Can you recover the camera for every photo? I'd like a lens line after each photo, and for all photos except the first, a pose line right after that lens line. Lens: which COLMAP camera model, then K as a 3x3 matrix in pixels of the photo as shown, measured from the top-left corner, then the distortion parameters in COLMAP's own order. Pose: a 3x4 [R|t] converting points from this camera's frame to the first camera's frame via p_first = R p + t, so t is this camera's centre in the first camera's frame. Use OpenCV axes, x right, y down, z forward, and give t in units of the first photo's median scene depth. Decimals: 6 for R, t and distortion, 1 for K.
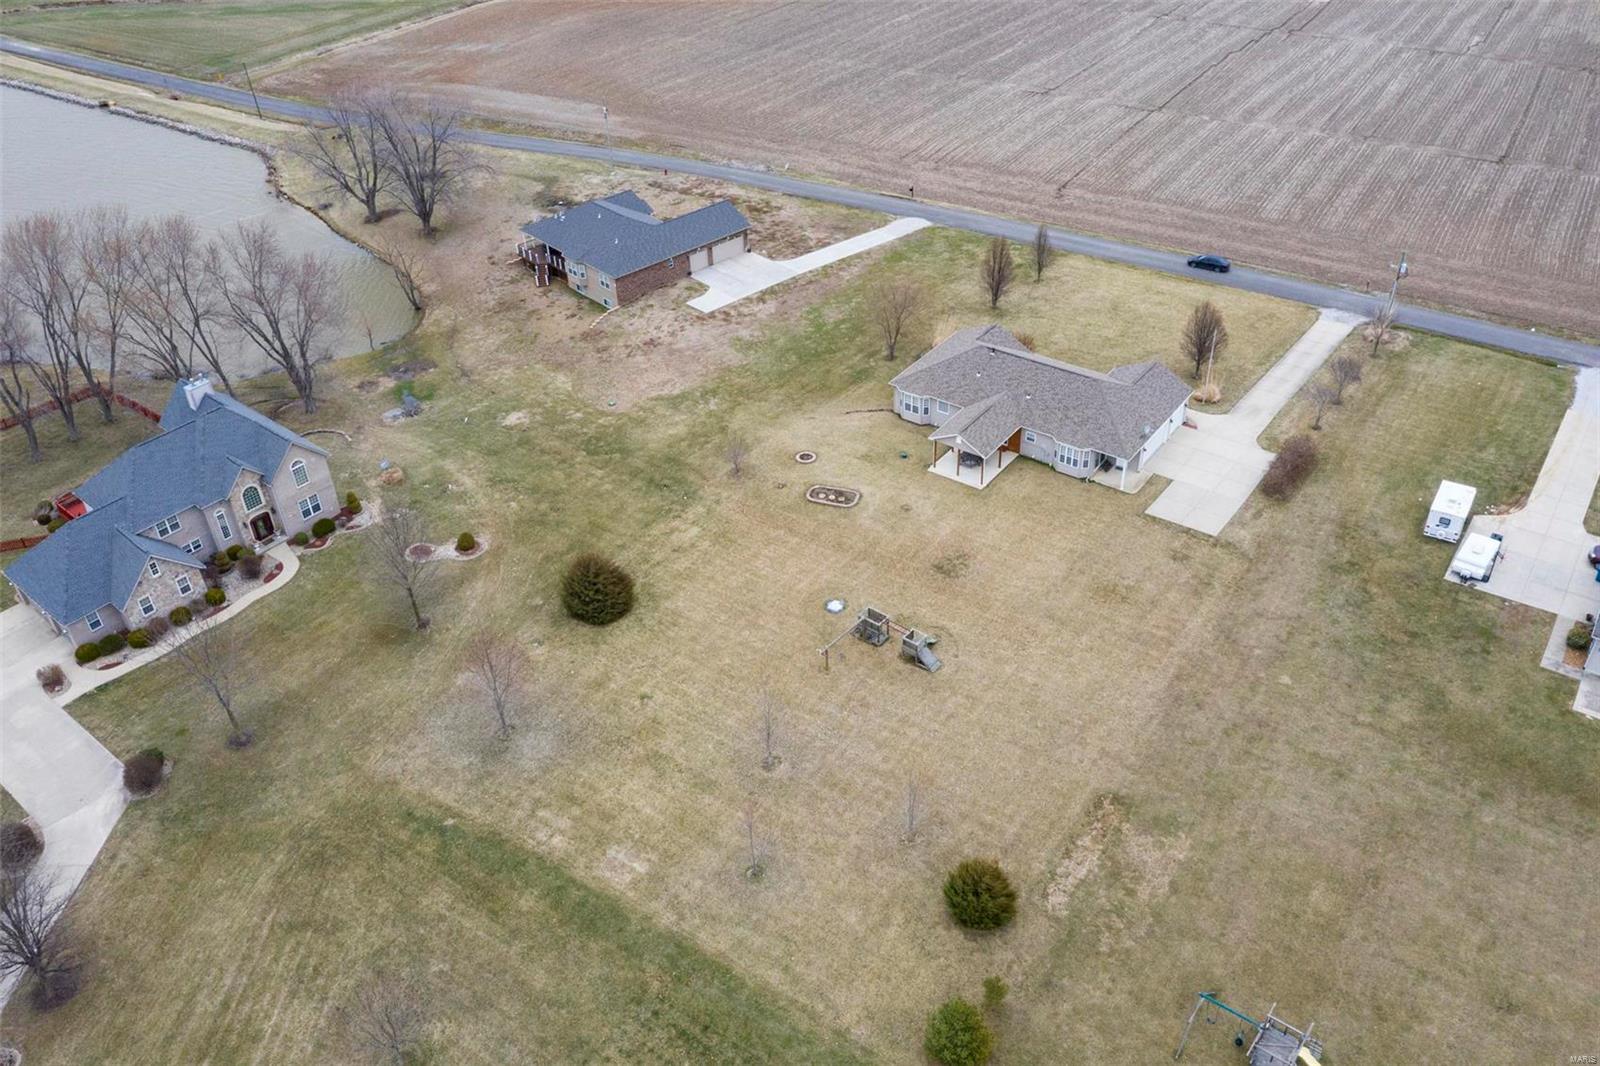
lens RADIAL K [[1260.3, 0, 797.6], [0, 1260.3, 525.8], [0, 0, 1]] dist [-0.024978, 0.000730]
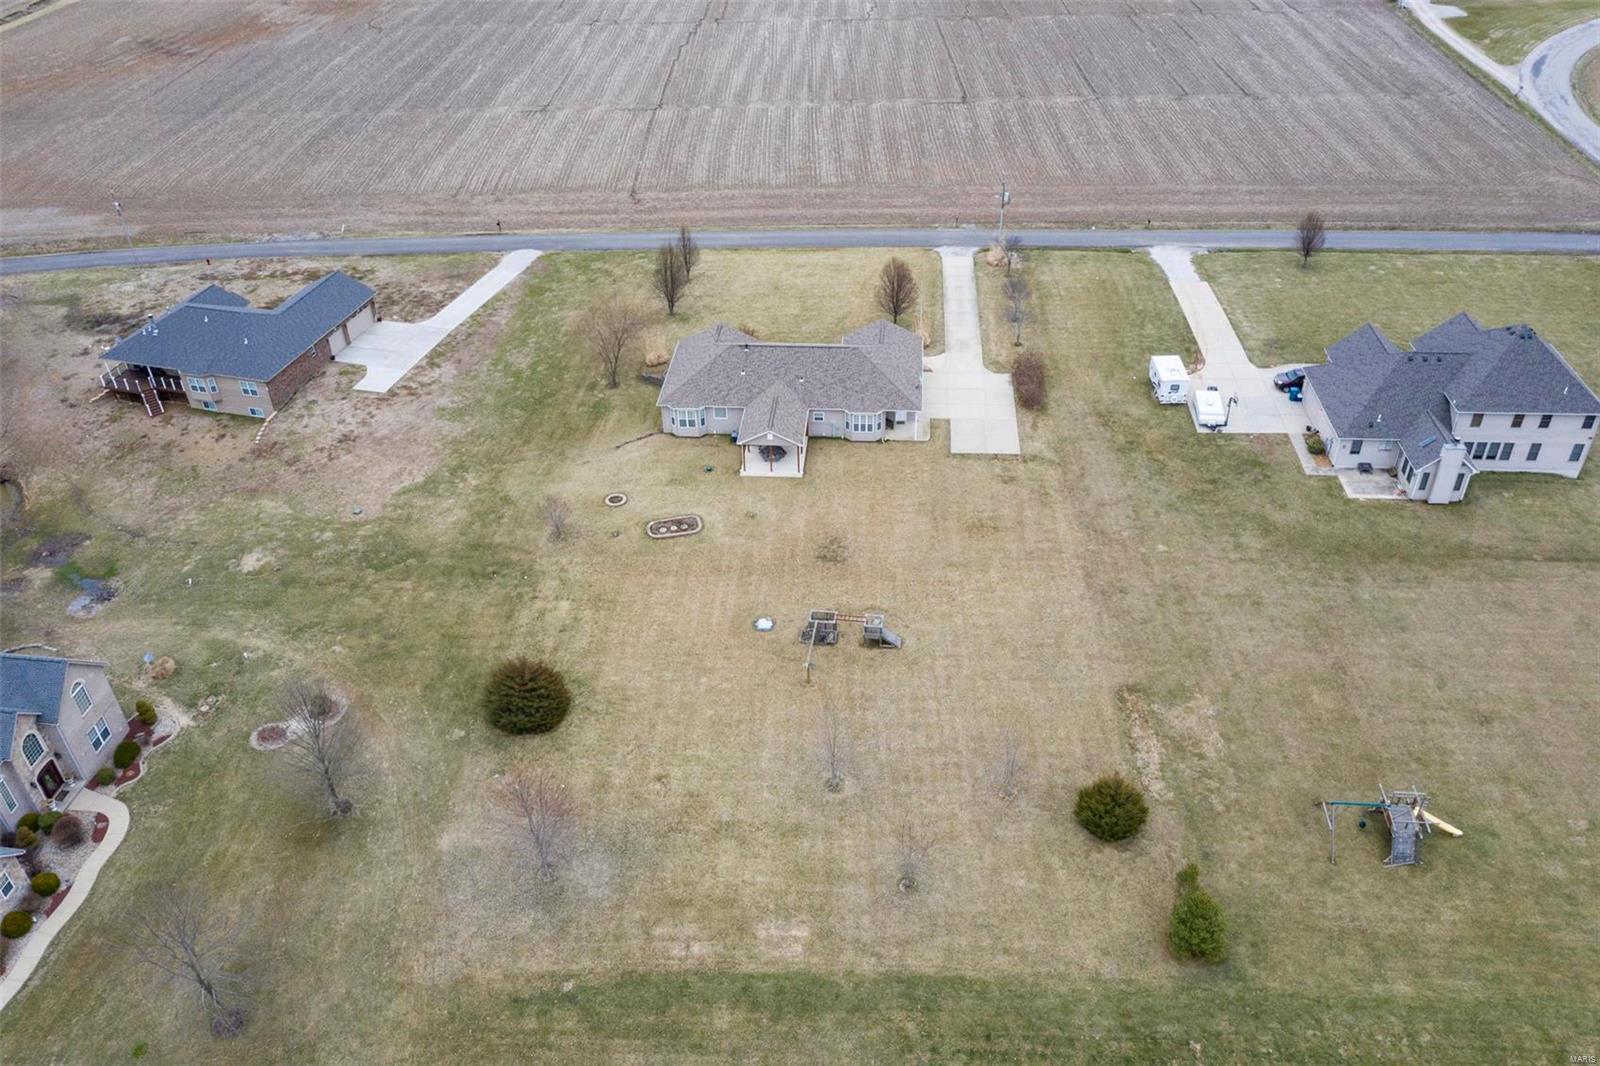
lens RADIAL K [[1260.3, 0, 797.6], [0, 1260.3, 525.8], [0, 0, 1]] dist [-0.024978, 0.000730]
pose [[0.850187, -0.297469, 0.434390, -0.280936], [0.304233, 0.950963, 0.055774, -0.044660], [-0.429680, 0.084738, 0.898996, 0.081684]]
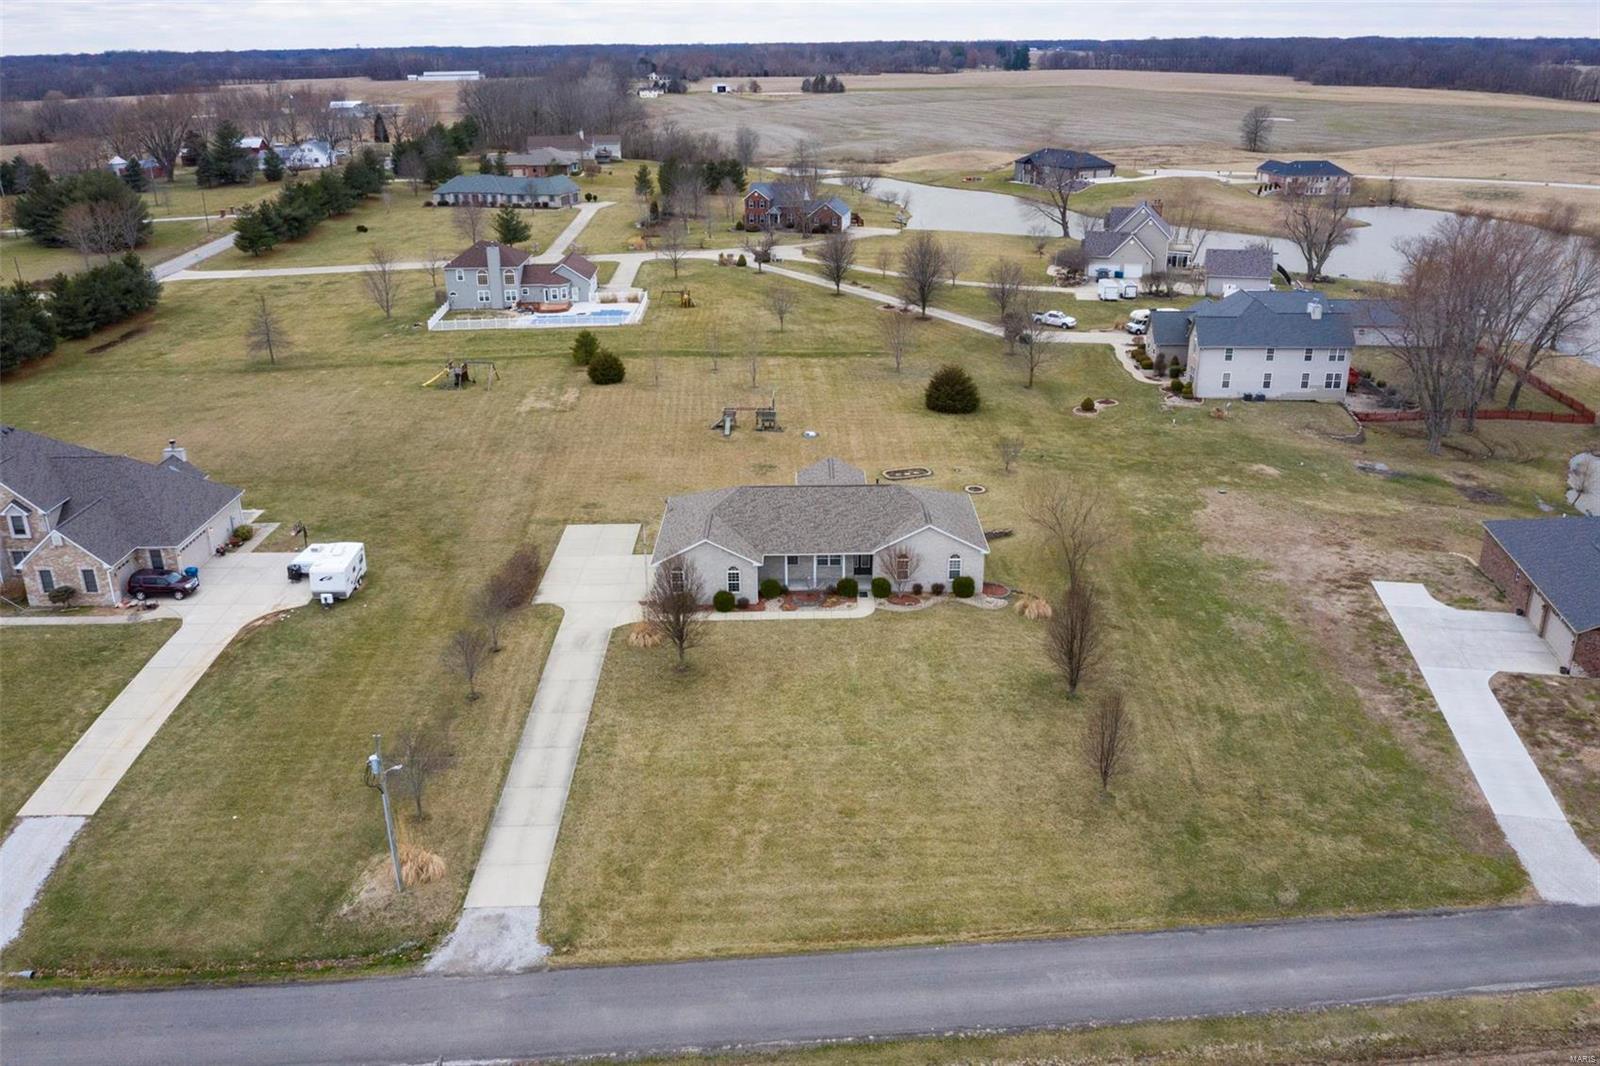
lens RADIAL K [[1255.3, 0, 797.4], [0, 1255.3, 529.2], [0, 0, 1]] dist [-0.028321, 0.001233]
pose [[-0.802856, 0.254697, -0.539029, 0.621892], [-0.318851, 0.580525, 0.749216, -0.690403], [0.503742, 0.773382, -0.384868, 1.262980]]
